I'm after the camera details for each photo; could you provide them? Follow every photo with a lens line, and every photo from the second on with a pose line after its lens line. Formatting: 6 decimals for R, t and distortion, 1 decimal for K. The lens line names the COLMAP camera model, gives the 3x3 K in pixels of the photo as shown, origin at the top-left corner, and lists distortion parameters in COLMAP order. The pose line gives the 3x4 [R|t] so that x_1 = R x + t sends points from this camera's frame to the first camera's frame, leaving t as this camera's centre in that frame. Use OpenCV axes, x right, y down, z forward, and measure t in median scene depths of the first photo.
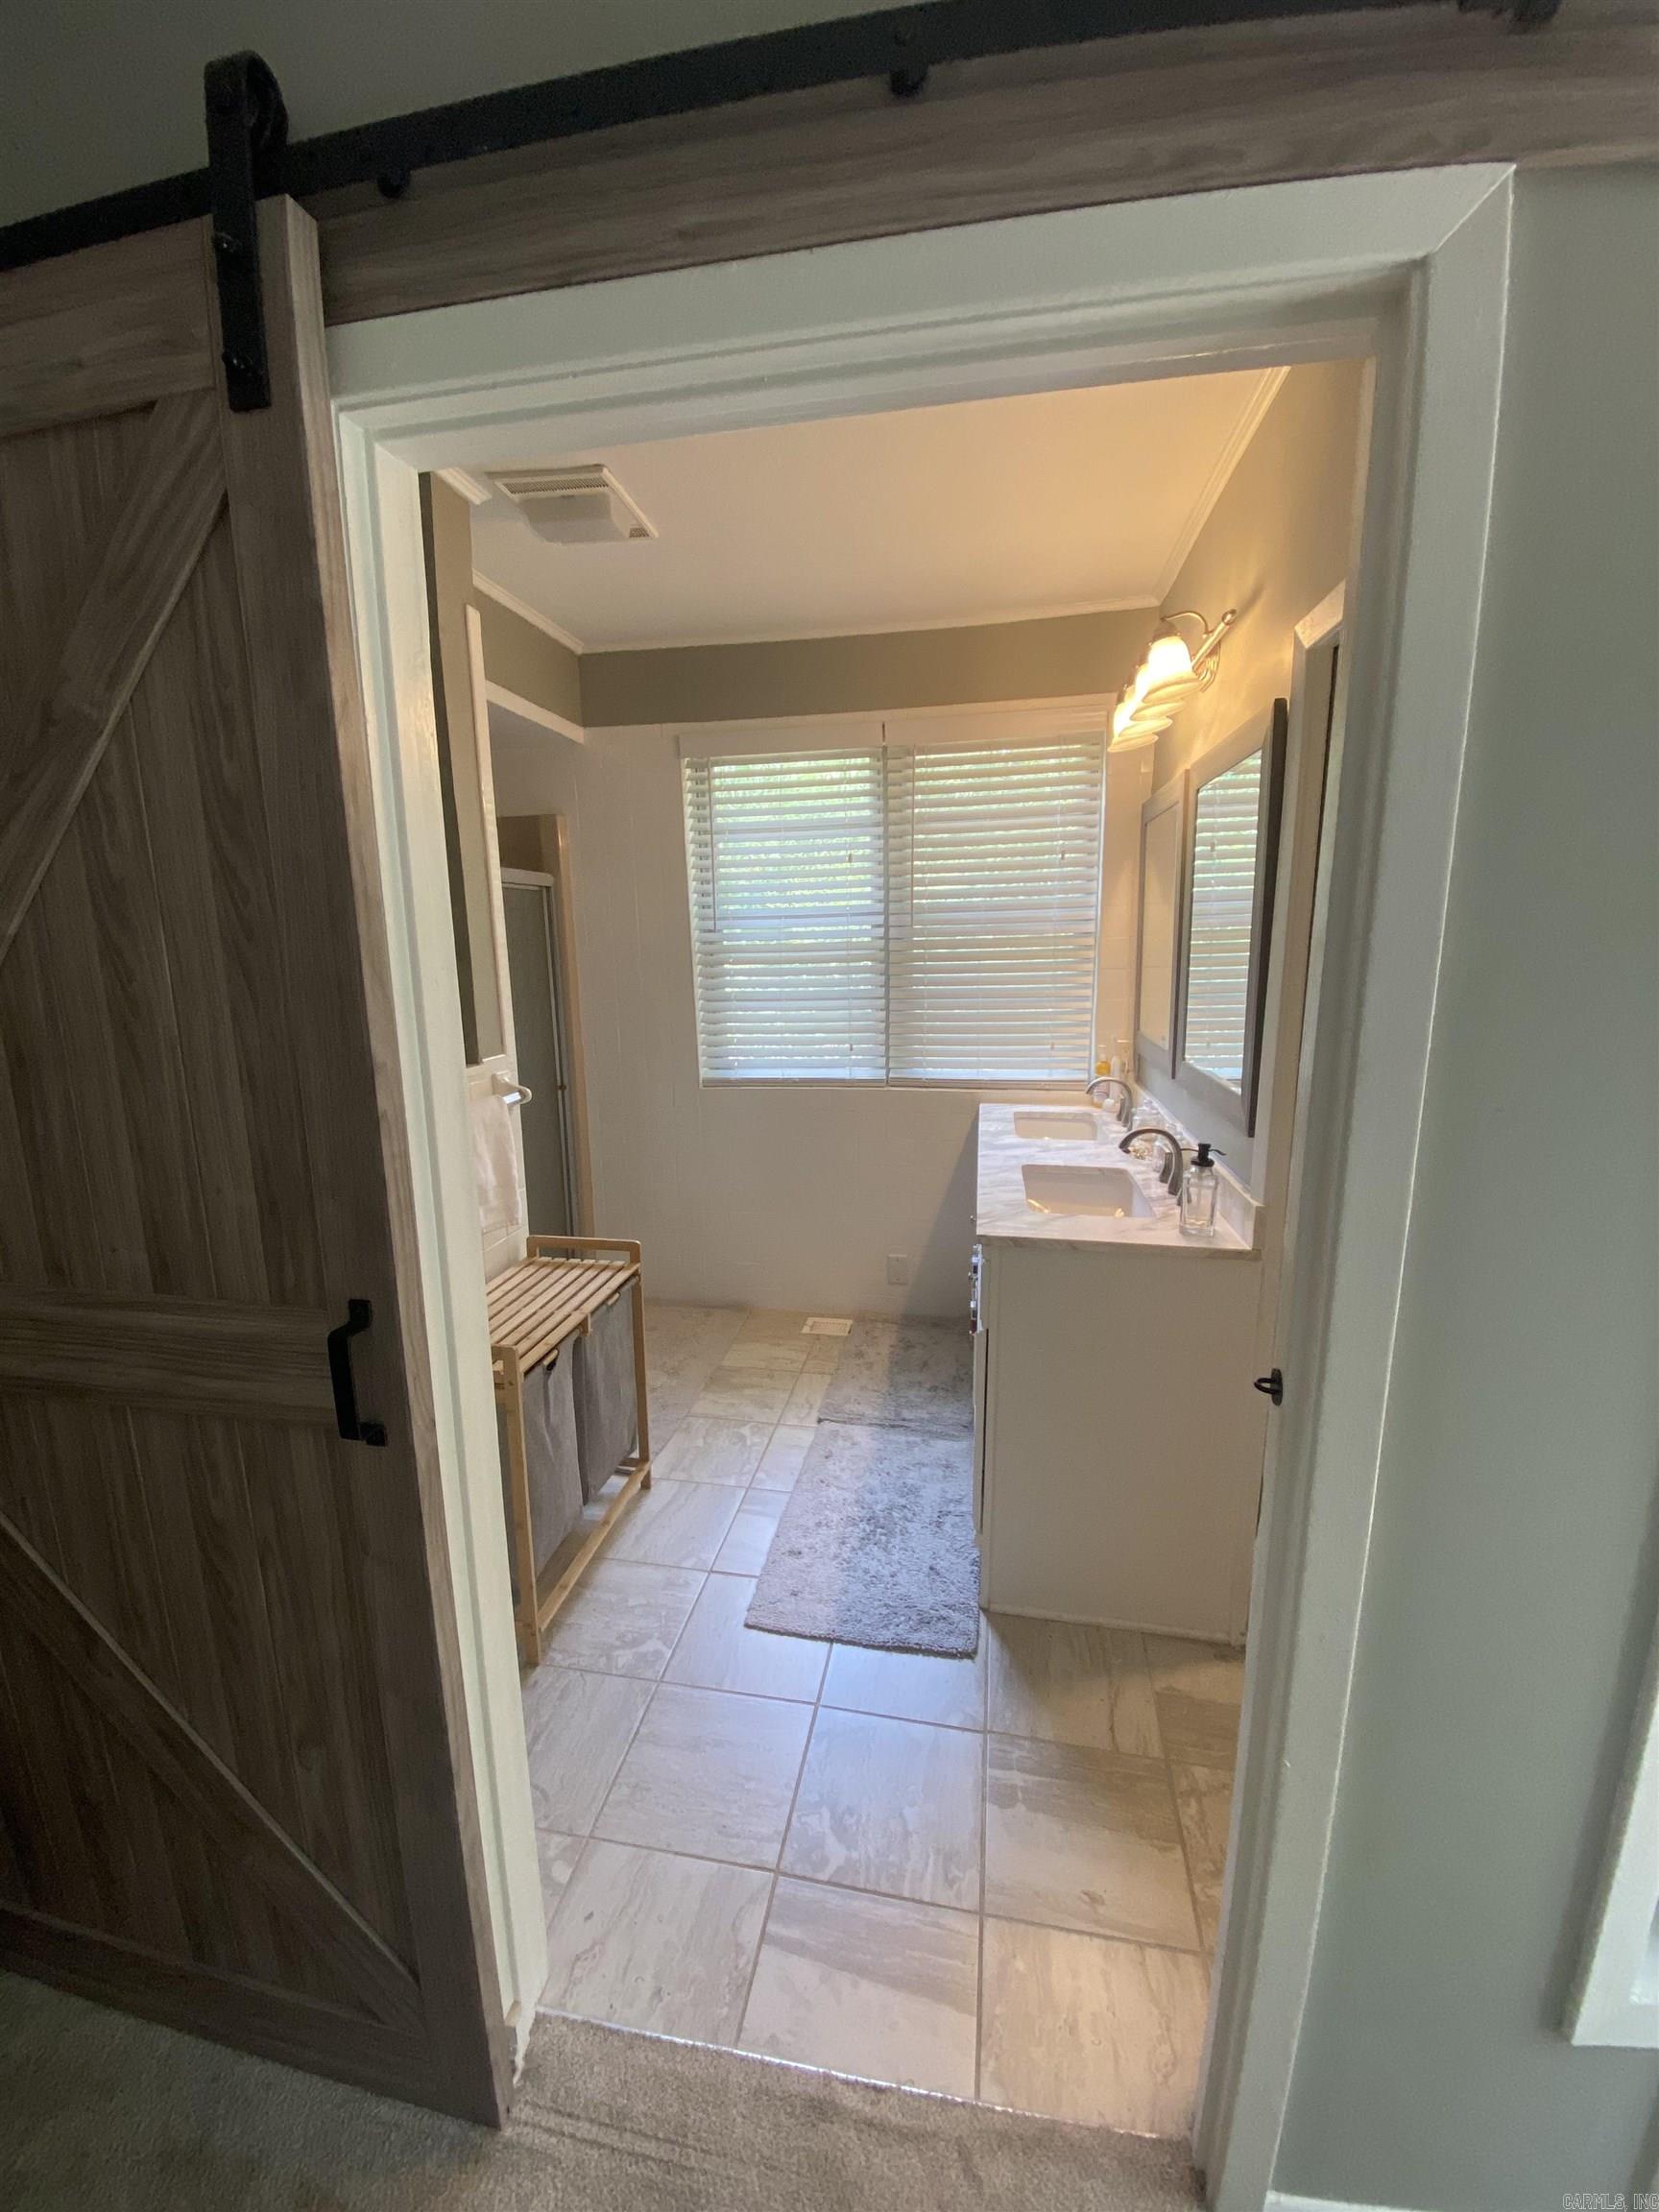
lens RADIAL K [[882.0, 0, 829.5], [0, 882.0, 1106.0], [0, 0, 1]] dist [0.026258, -0.025453]
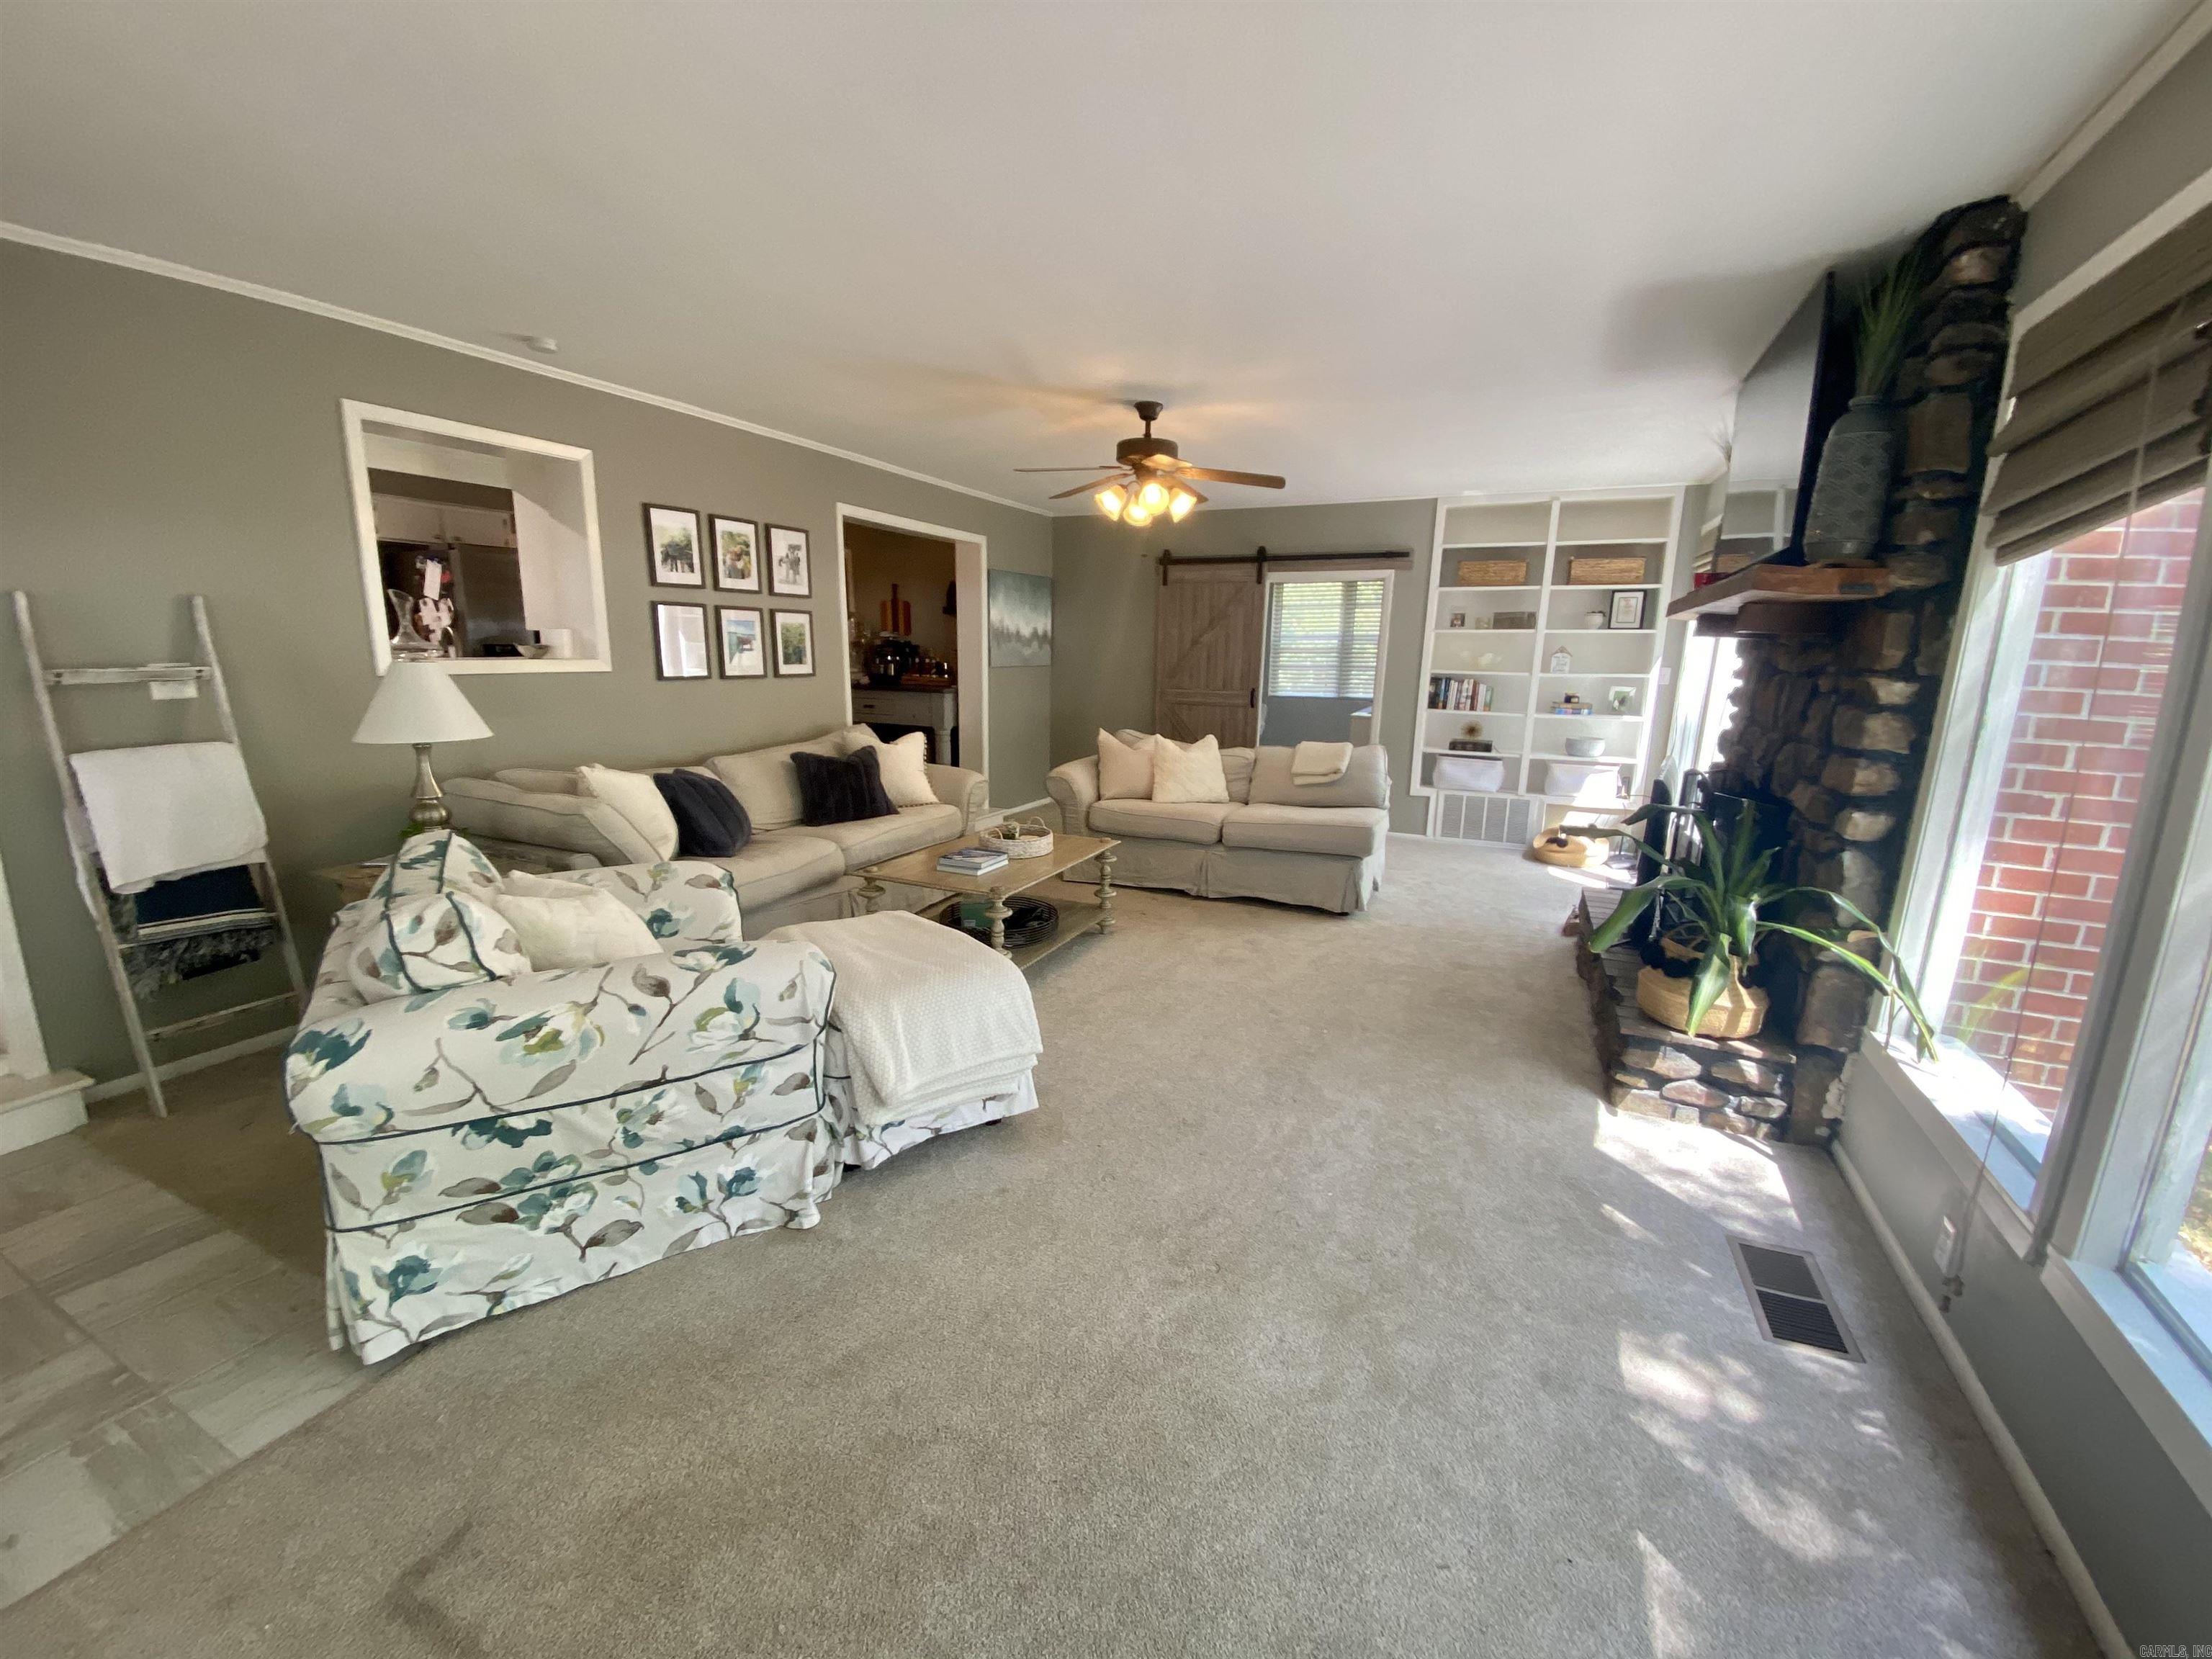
lens RADIAL K [[892.1, 0, 1106.0], [0, 892.1, 829.5], [0, 0, 1]] dist [0.008833, -0.014938]
pose [[0.970896, 0.087311, -0.223019, 0.020654], [-0.083268, 0.996148, 0.027487, 0.419028], [0.224560, -0.008116, 0.974426, -2.163042]]
